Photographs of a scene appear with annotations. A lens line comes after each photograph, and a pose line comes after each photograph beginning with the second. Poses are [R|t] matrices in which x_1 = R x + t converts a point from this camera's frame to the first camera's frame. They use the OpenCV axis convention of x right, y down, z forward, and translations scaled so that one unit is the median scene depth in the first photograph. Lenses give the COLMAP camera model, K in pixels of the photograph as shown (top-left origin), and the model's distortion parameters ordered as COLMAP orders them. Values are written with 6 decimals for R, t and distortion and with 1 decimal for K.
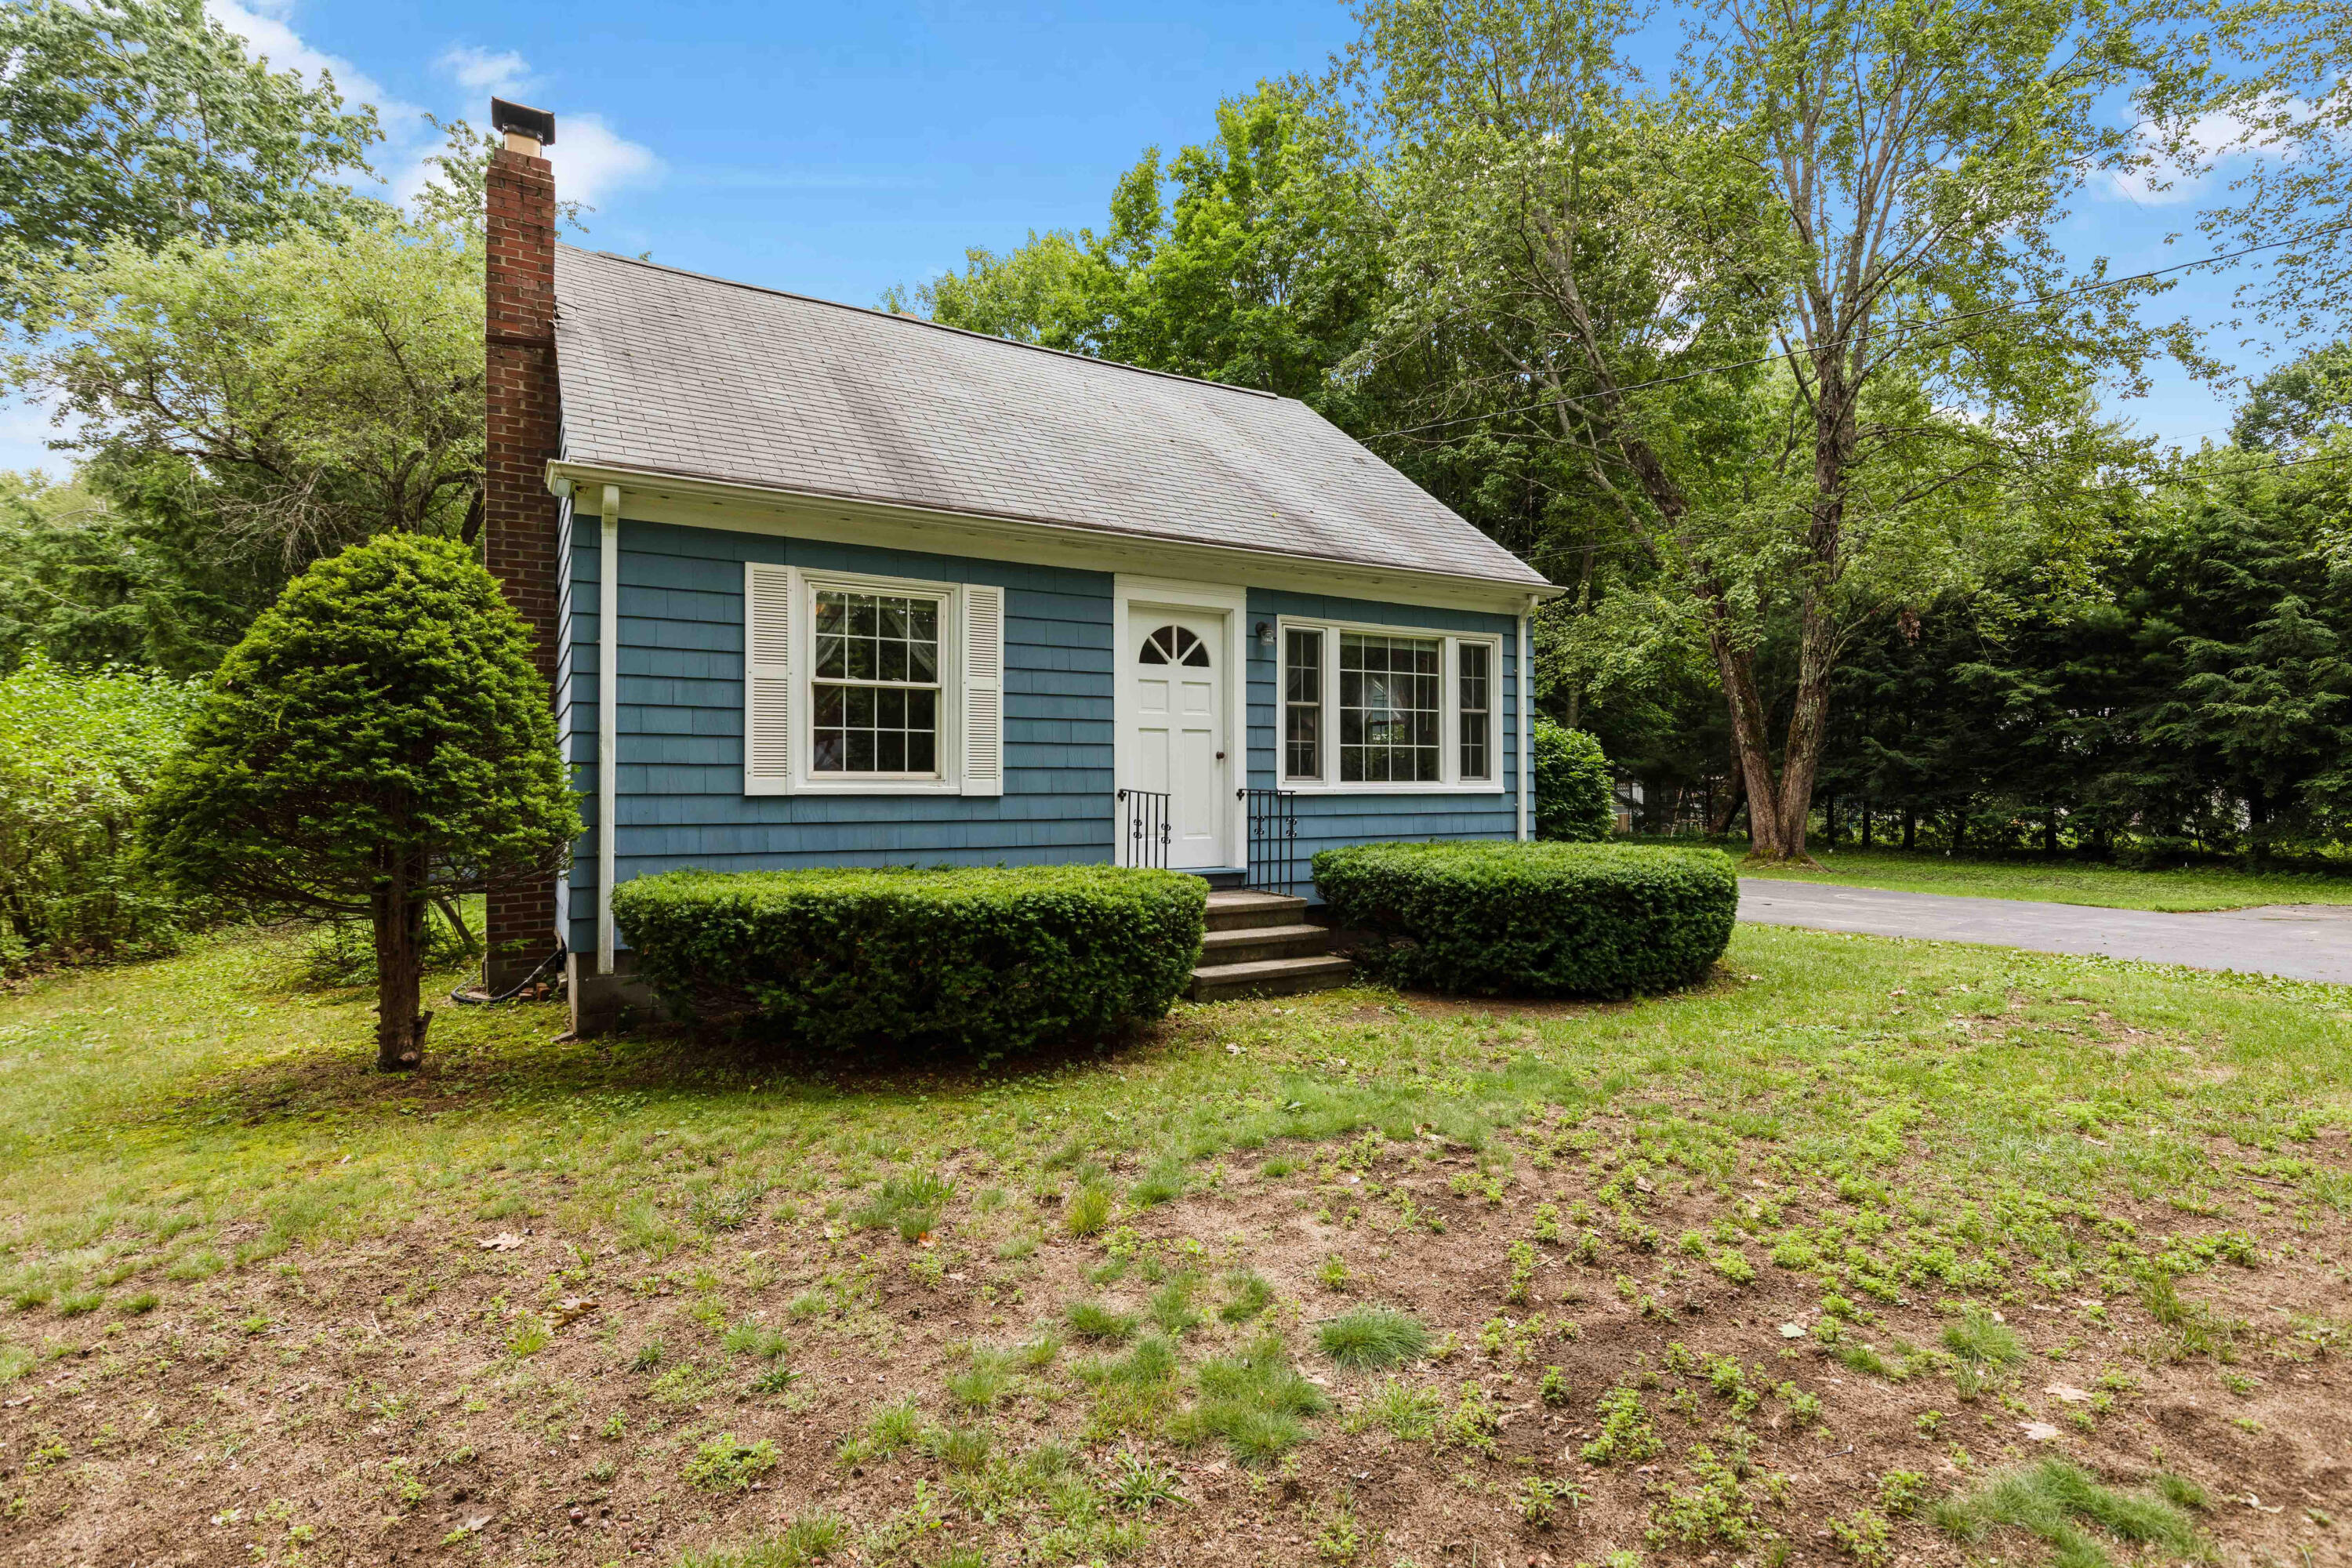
lens RADIAL K [[1194.0, 0, 1176.3], [0, 1194.0, 789.3], [0, 0, 1]] dist [-0.000317, 0.000219]
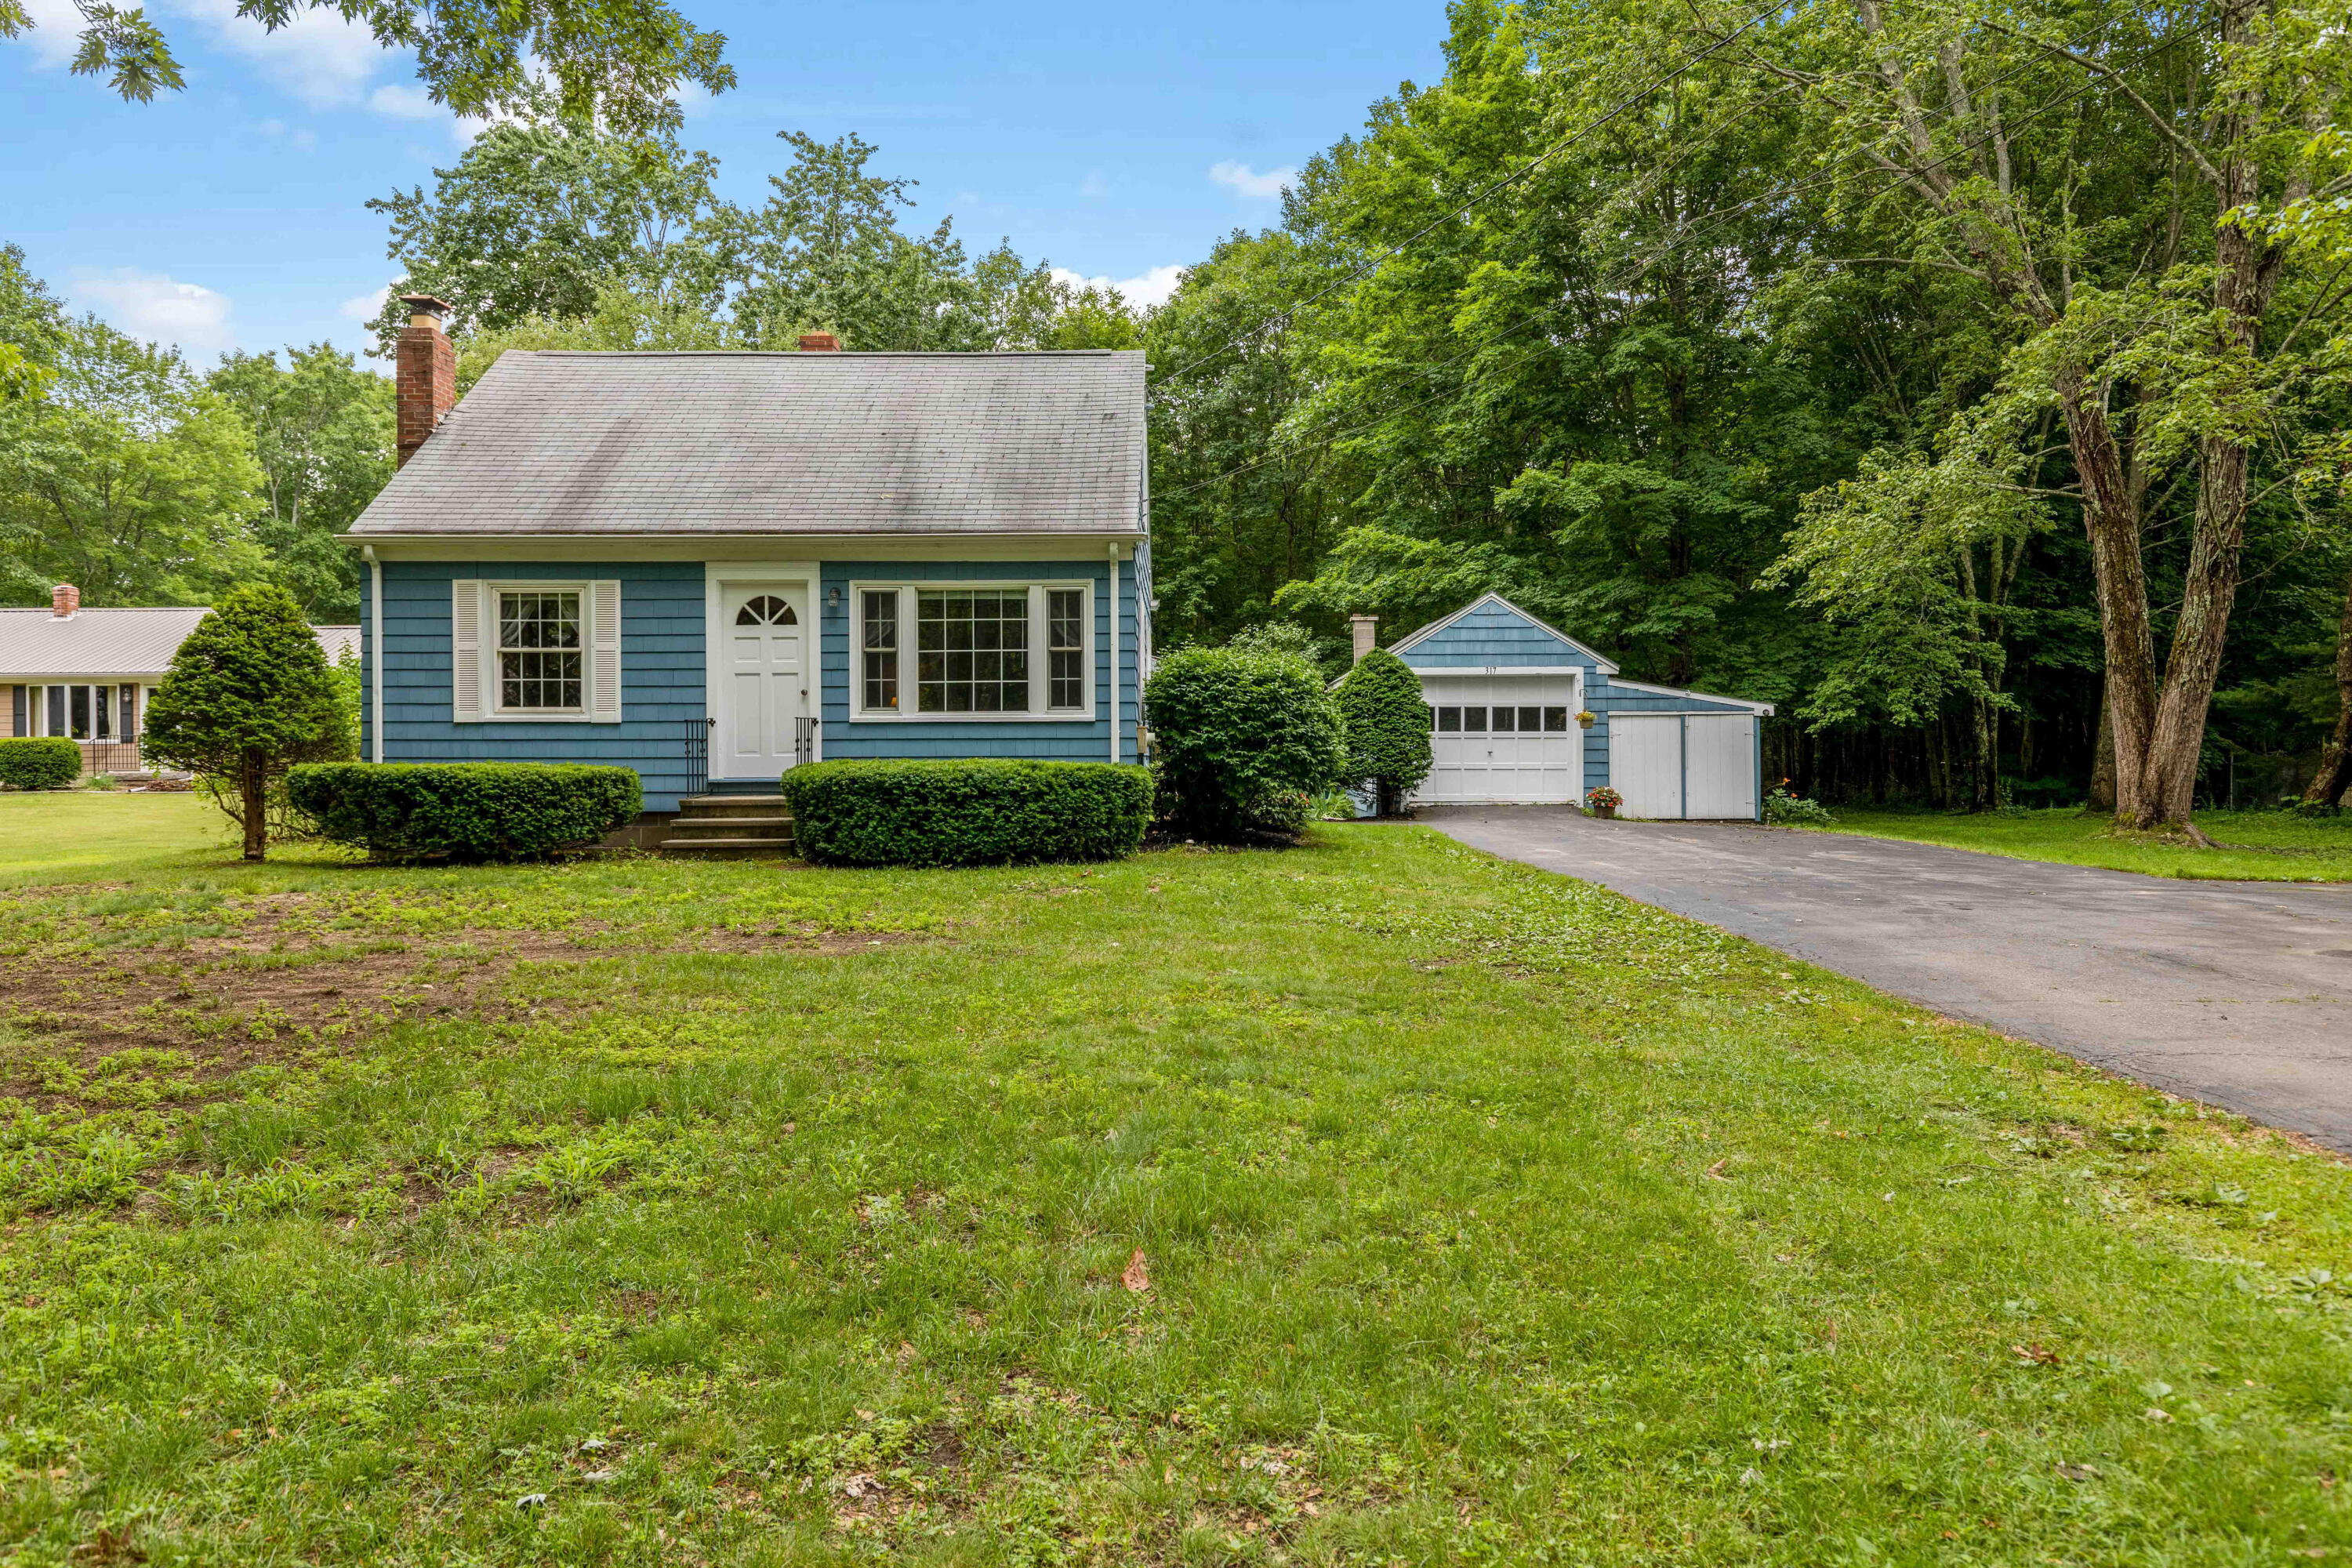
lens RADIAL K [[1692.0, 0, 1177.3], [0, 1692.0, 788.1], [0, 0, 1]] dist [-0.004073, -0.000939]
pose [[0.846632, 0.008522, -0.532110, 1.391956], [0.000745, 0.999852, 0.017198, 0.045837], [0.532178, -0.014957, 0.846500, -0.355594]]
